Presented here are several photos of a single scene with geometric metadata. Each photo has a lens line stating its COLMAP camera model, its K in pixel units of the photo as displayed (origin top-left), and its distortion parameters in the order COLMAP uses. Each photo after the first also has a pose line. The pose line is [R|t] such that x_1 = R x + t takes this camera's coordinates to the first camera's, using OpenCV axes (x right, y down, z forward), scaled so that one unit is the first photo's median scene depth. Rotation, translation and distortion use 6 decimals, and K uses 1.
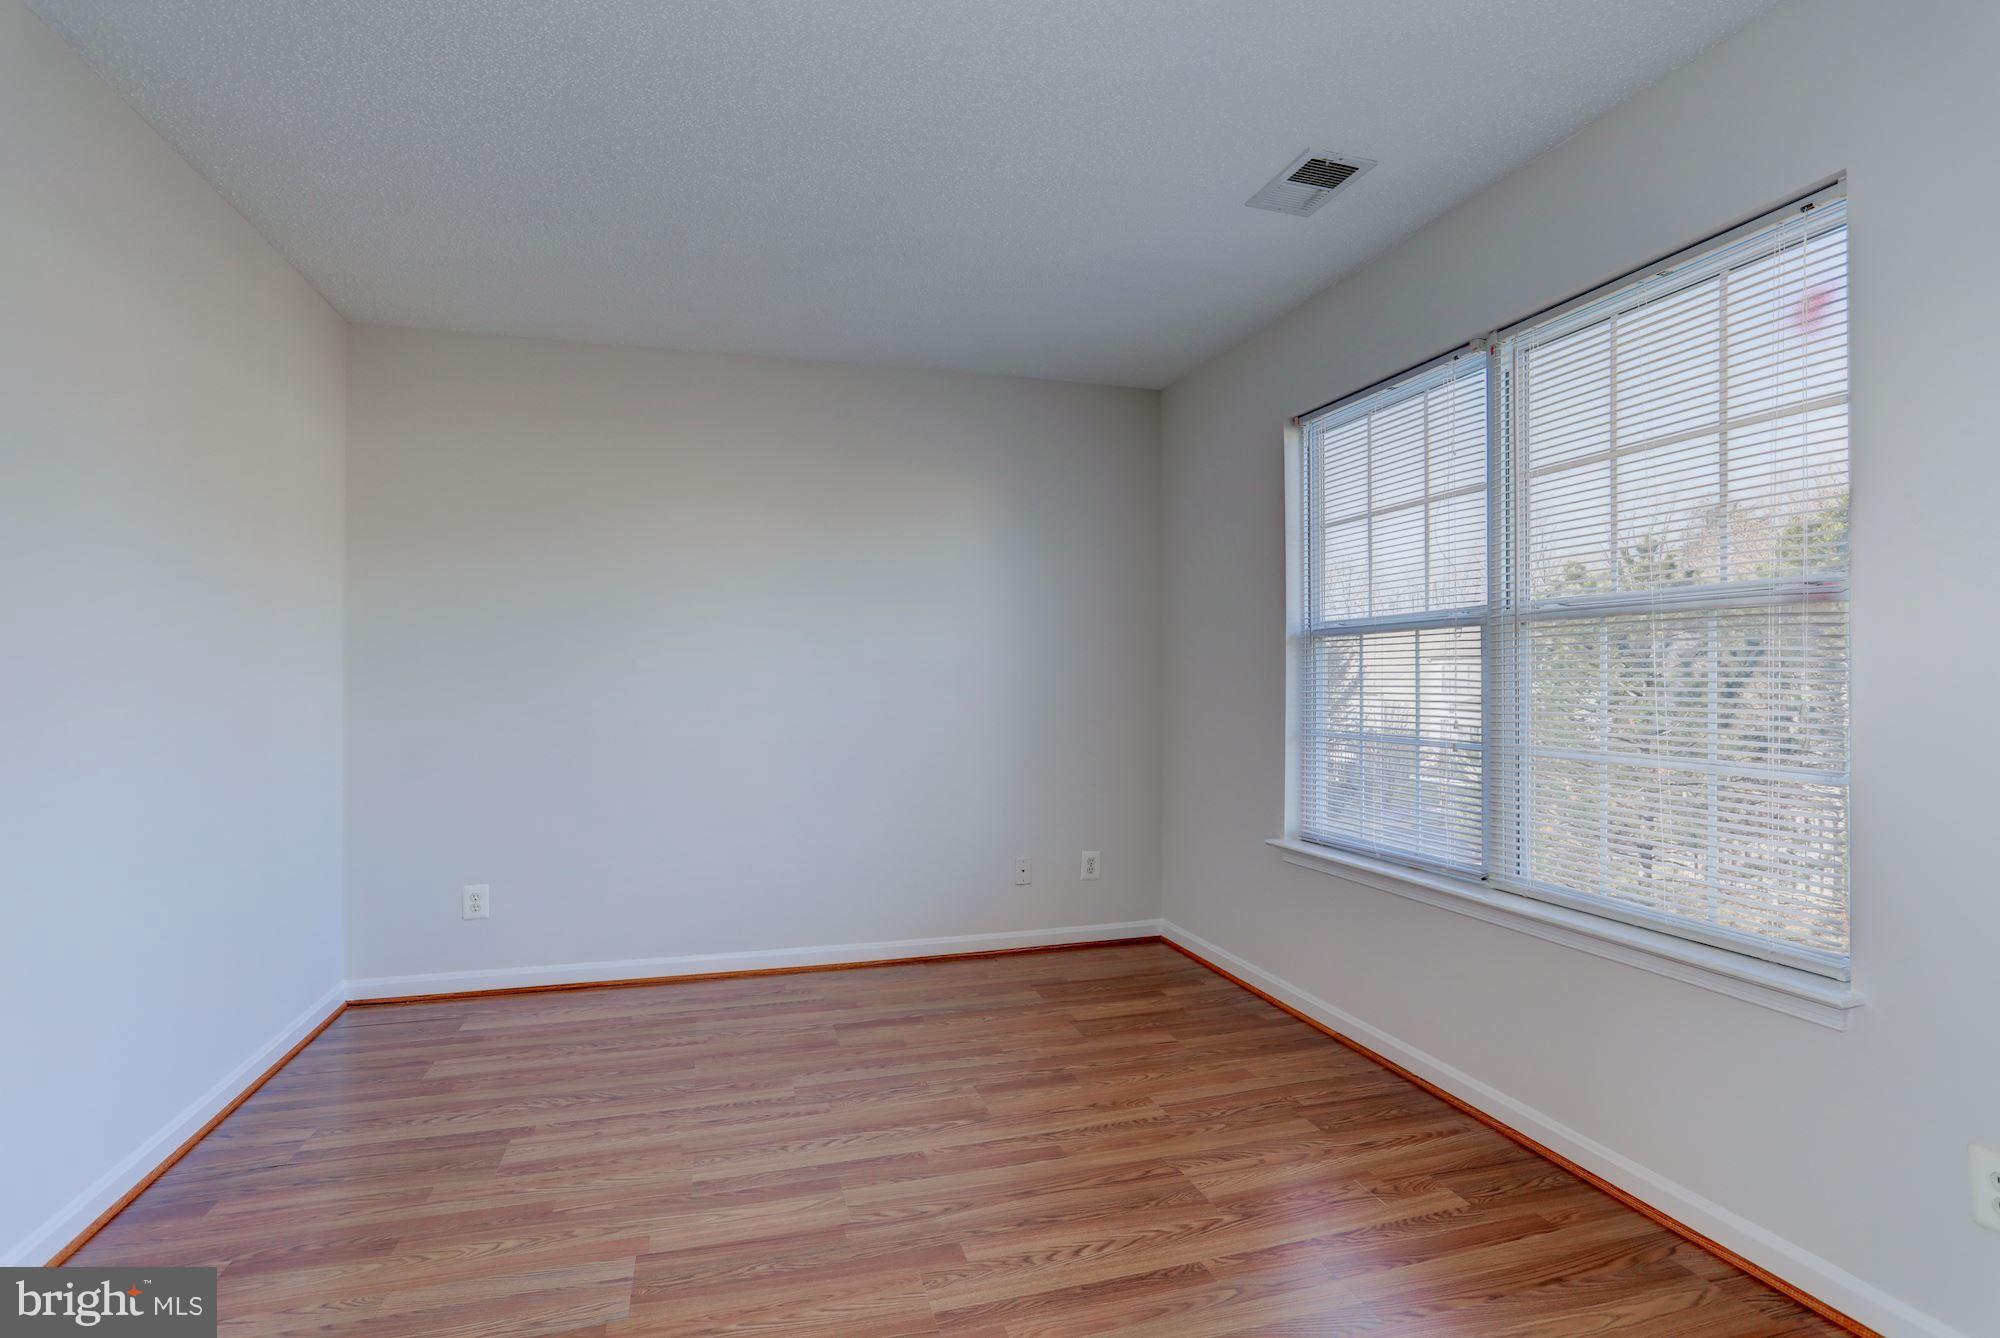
lens RADIAL K [[962.5, 0, 992.0], [0, 962.5, 680.7], [0, 0, 1]] dist [-0.069652, 0.035701]
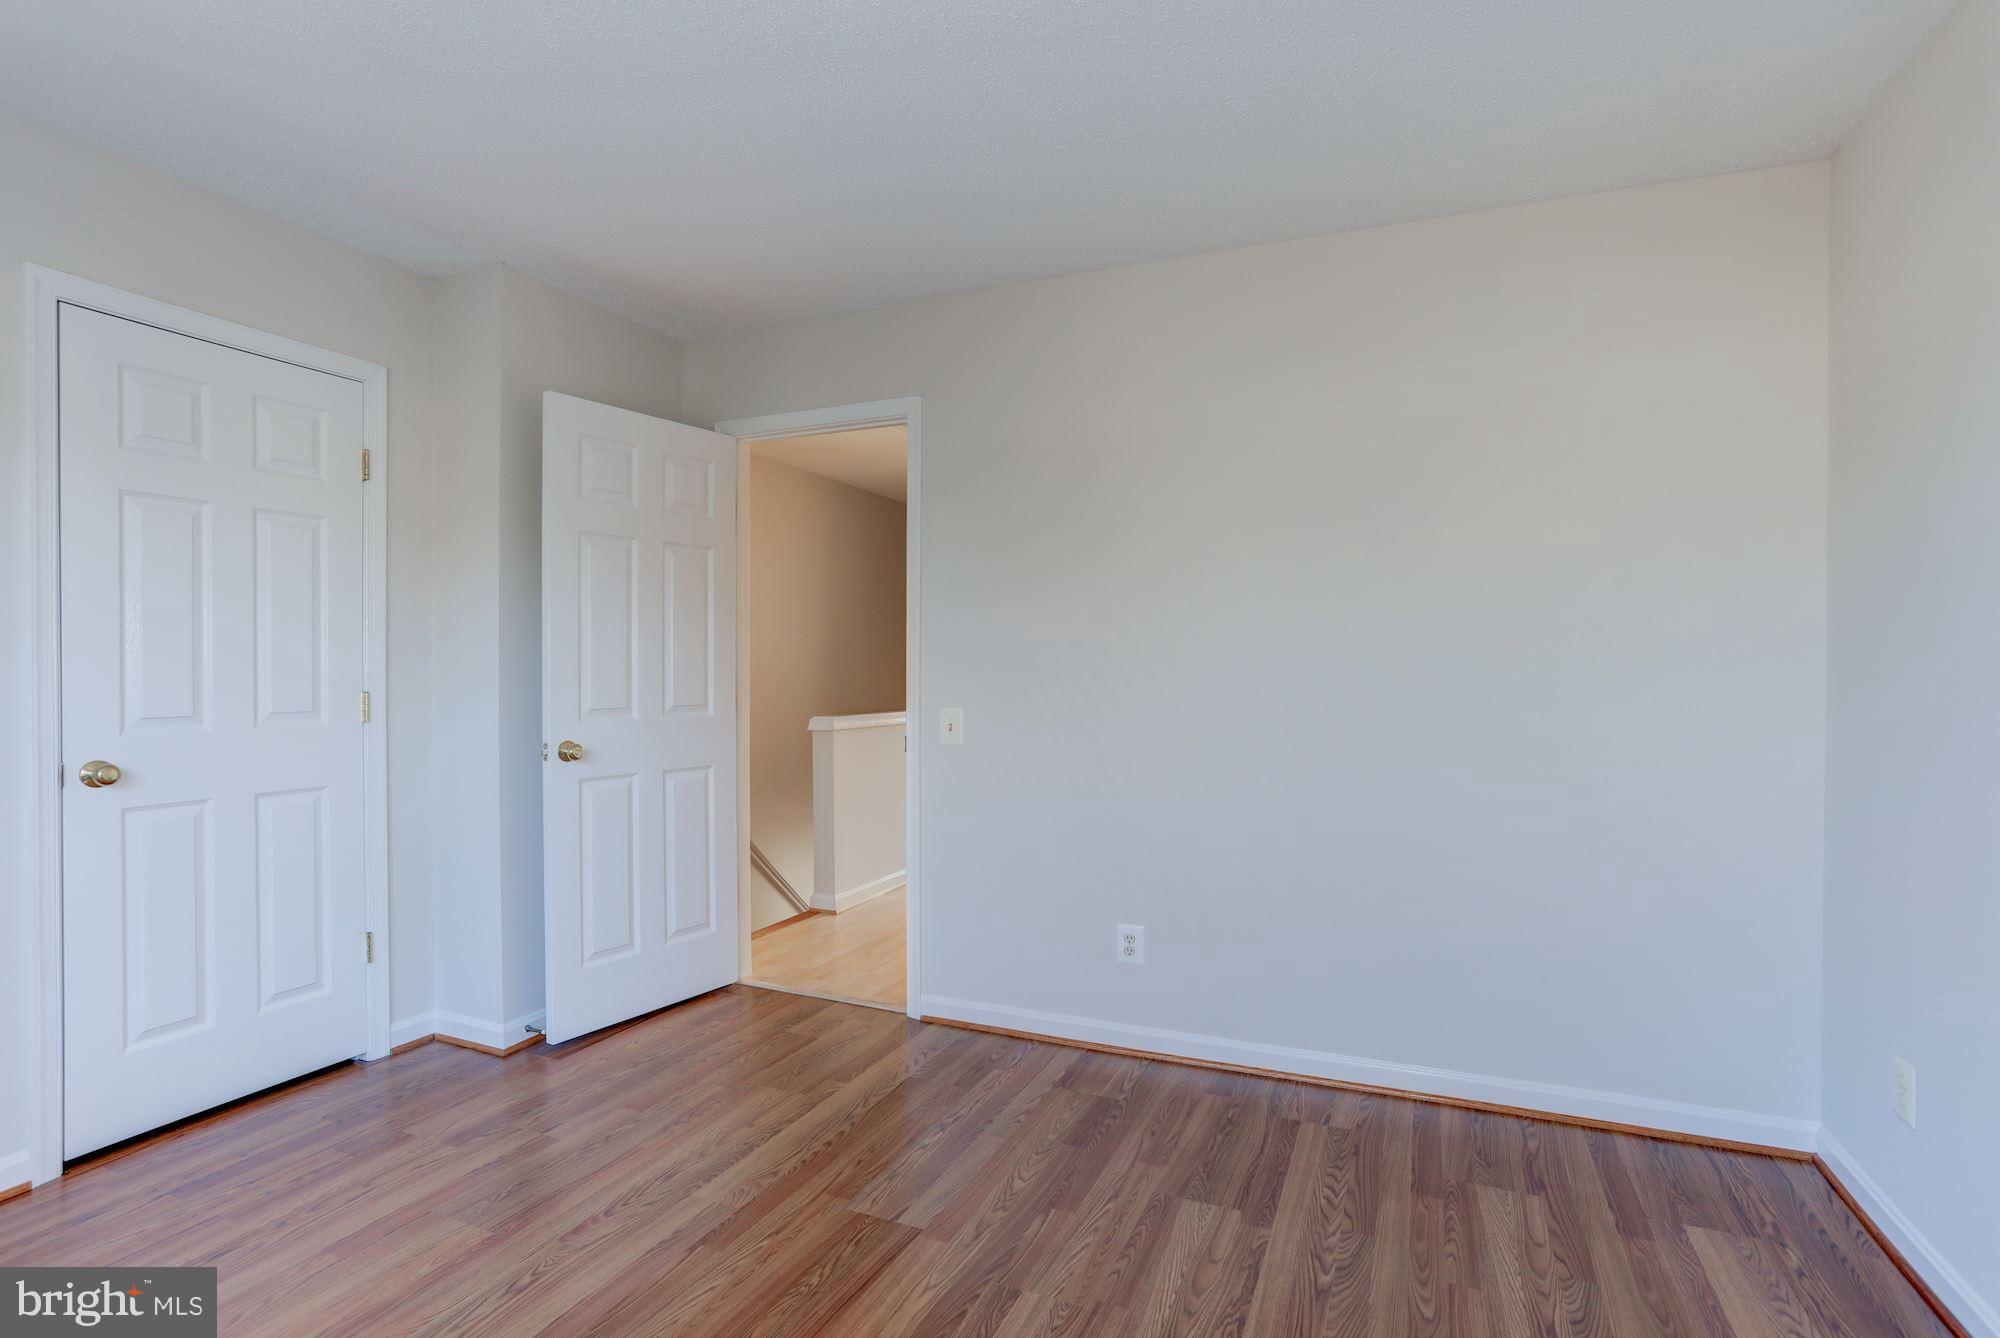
lens RADIAL K [[972.4, 0, 1004.1], [0, 972.4, 678.7], [0, 0, 1]] dist [-0.063903, 0.035226]
pose [[-0.644754, 0.001194, -0.764389, 0.291772], [0.000578, 0.999999, 0.001074, -0.006838], [0.764390, 0.000251, -0.644754, 1.334219]]
